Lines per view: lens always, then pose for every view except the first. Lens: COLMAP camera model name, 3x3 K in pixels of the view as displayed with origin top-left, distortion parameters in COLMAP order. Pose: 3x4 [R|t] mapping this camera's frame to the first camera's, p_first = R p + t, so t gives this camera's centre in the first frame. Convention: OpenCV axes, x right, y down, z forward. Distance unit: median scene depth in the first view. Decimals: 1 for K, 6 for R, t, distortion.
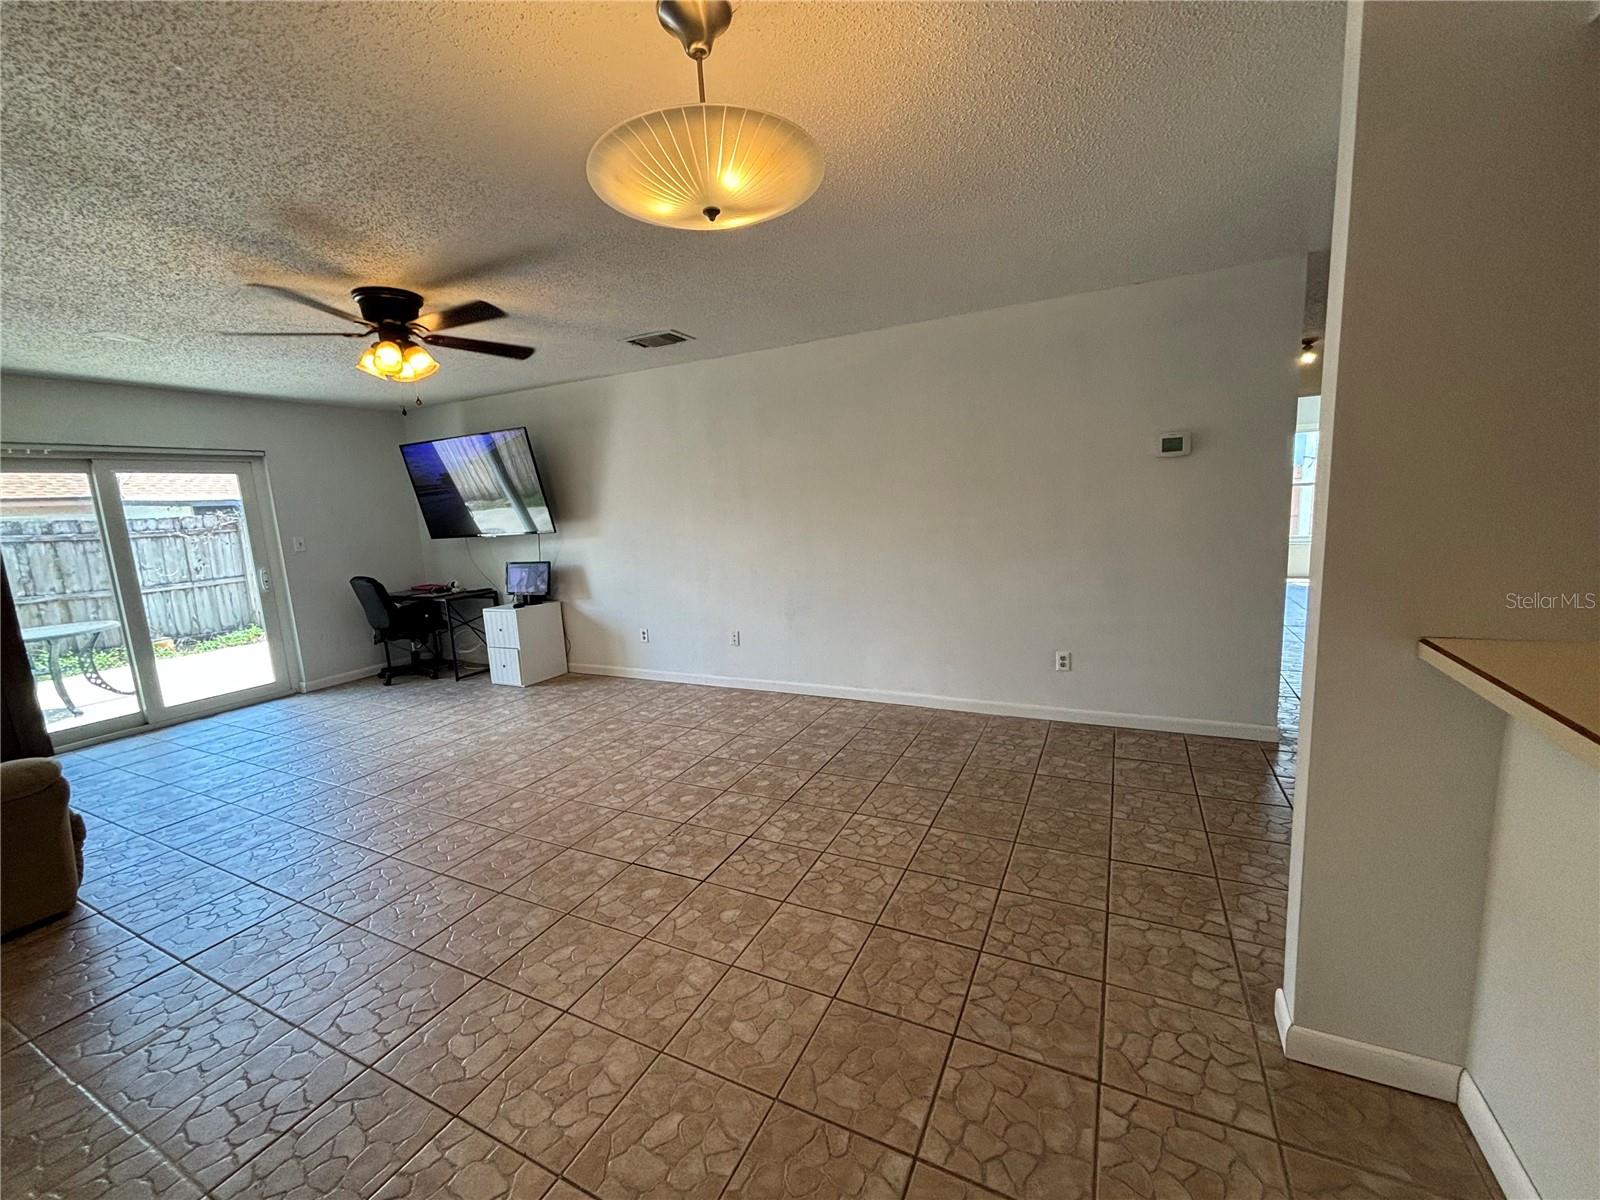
lens RADIAL K [[653.1, 0, 800.0], [0, 653.1, 600.0], [0, 0, 1]] dist [0.001003, -0.000243]
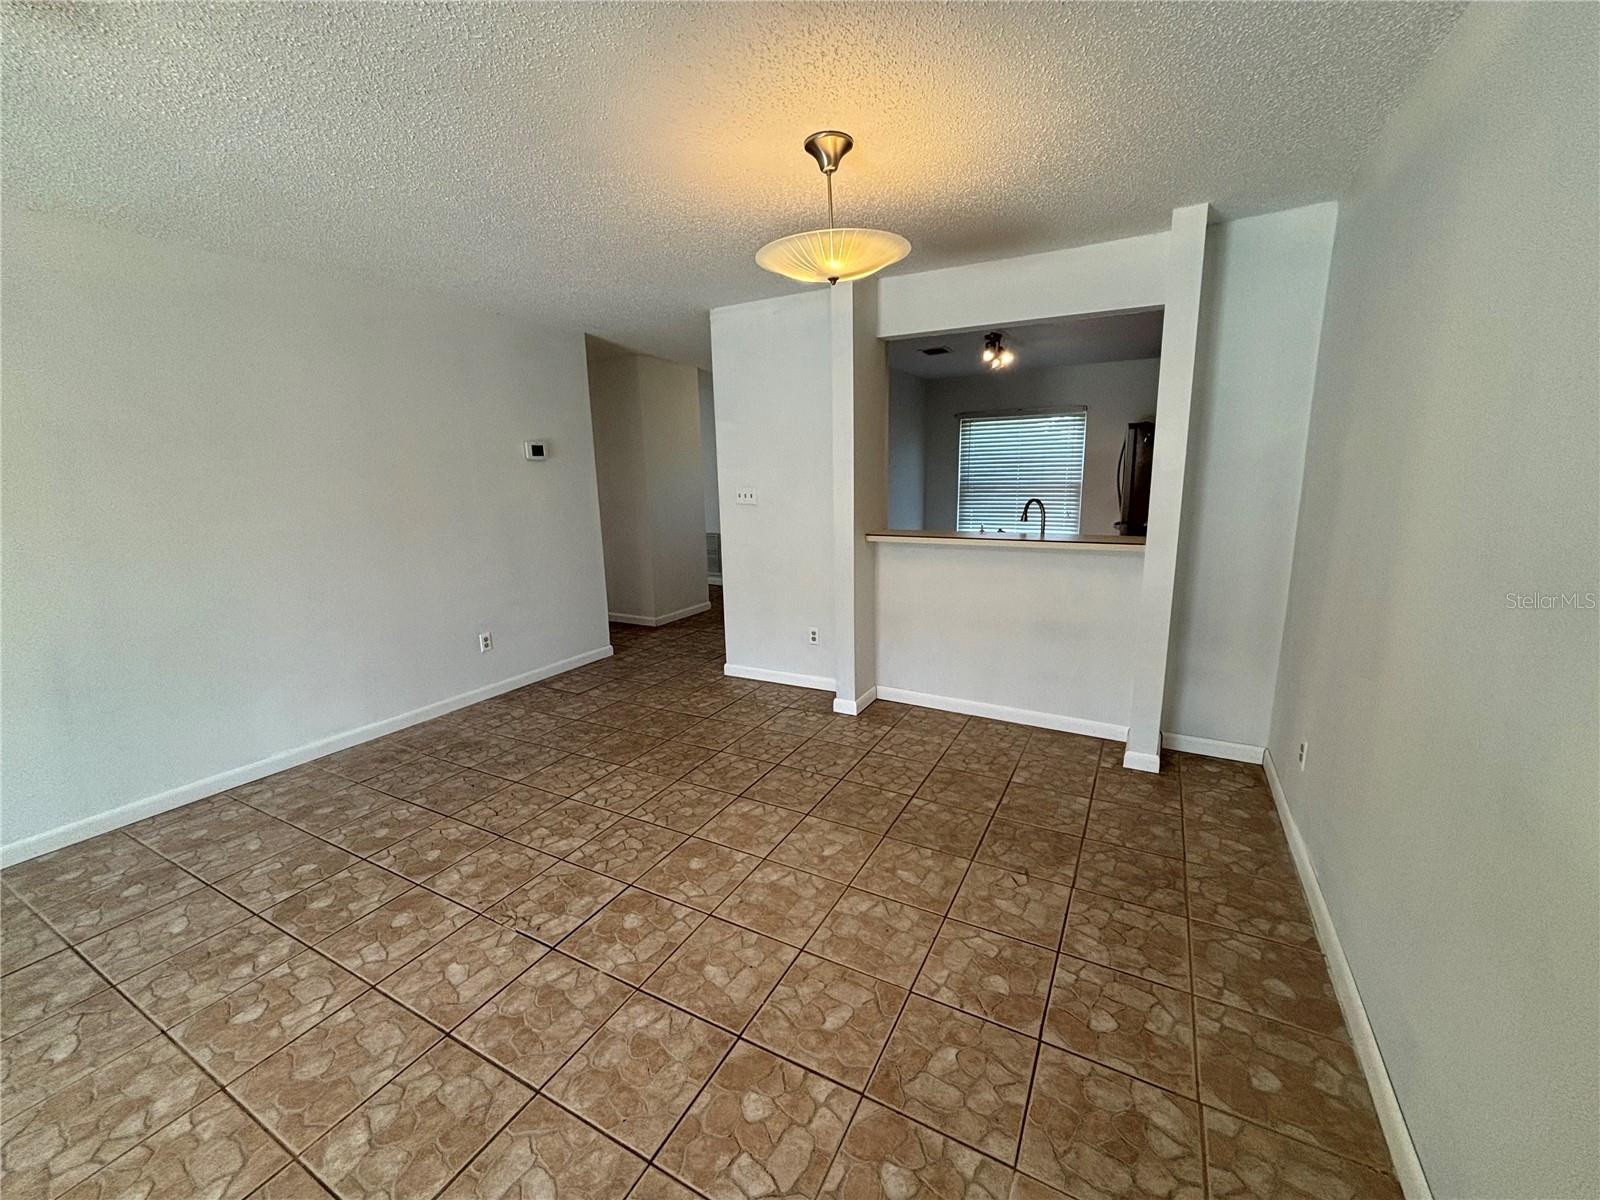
lens RADIAL K [[647.0, 0, 800.0], [0, 647.0, 600.0], [0, 0, 1]] dist [0.002678, 0.001126]
pose [[0.038201, -0.149449, 0.988031, -0.776931], [0.178683, 0.973839, 0.140394, -0.040690], [-0.983165, 0.171181, 0.063905, 0.496878]]
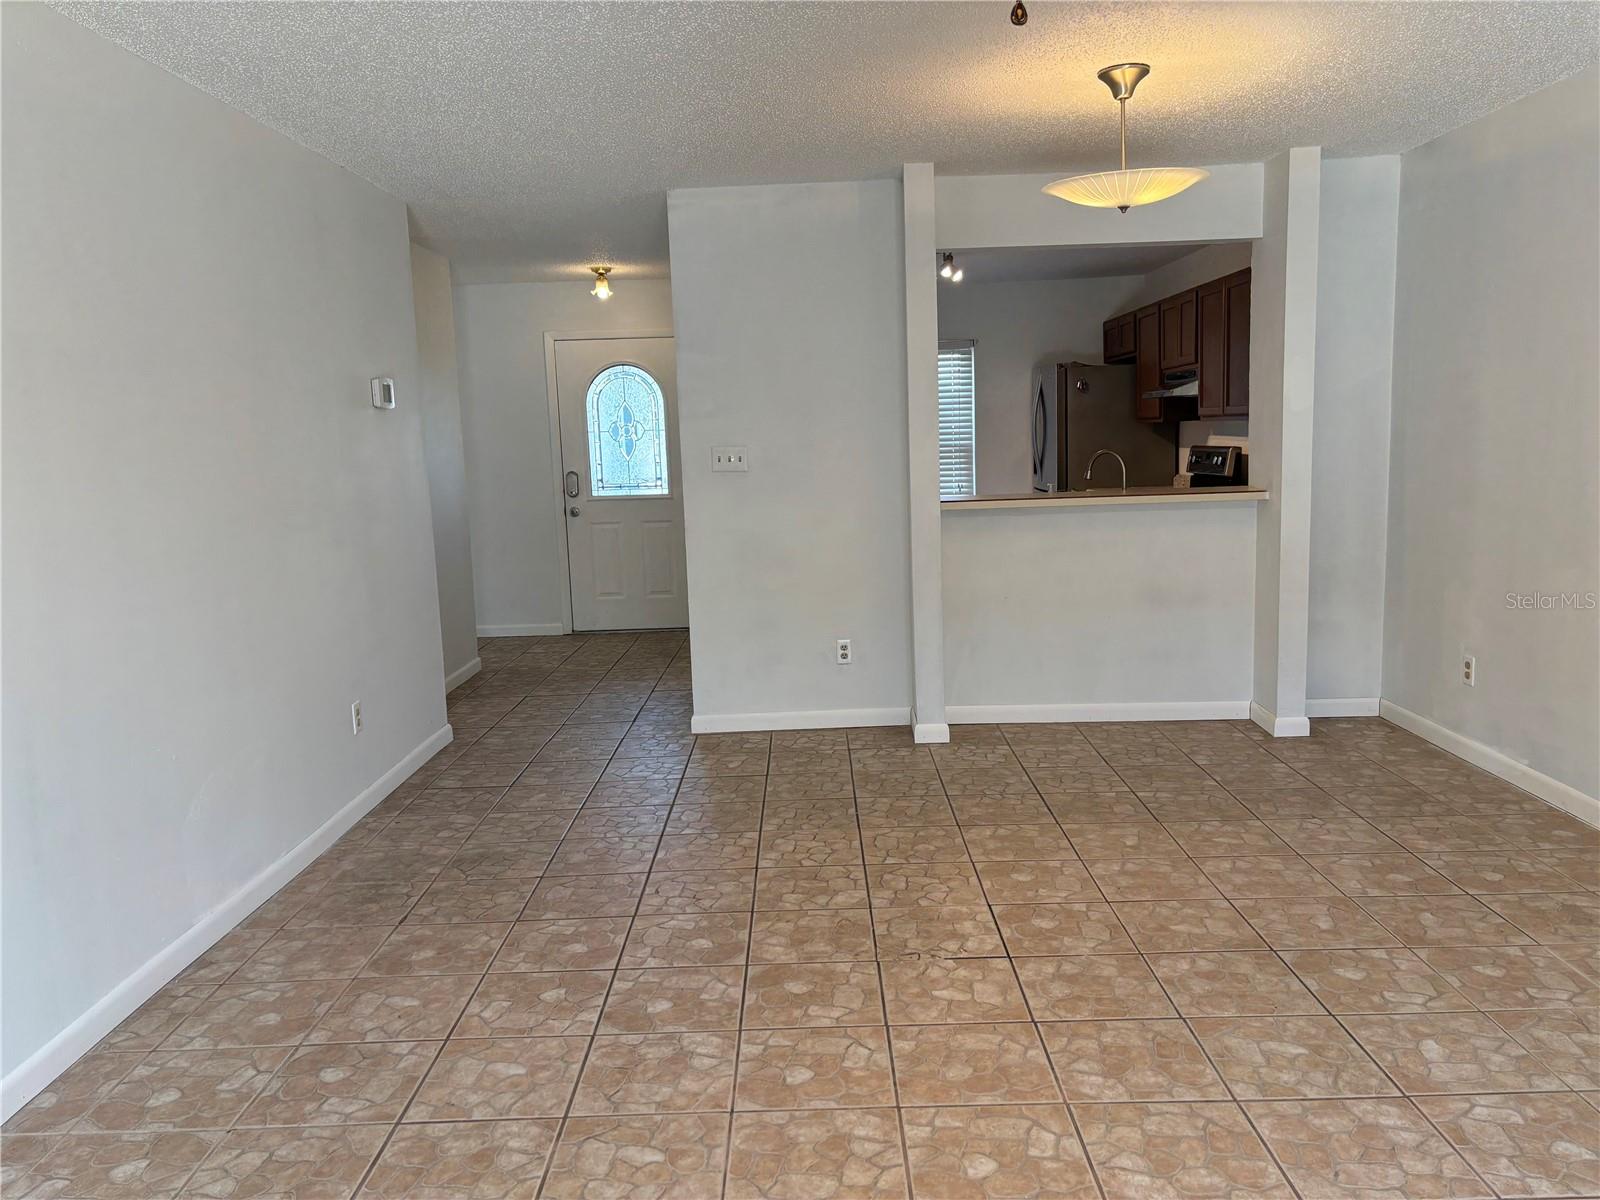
lens RADIAL K [[1213.2, 0, 800.0], [0, 1213.2, 600.0], [0, 0, 1]] dist [0.037747, -0.000643]
pose [[-0.435881, -0.061445, 0.897904, -1.029792], [0.200020, 0.966103, 0.163210, -0.151782], [-0.877496, 0.250739, -0.408816, 1.324292]]
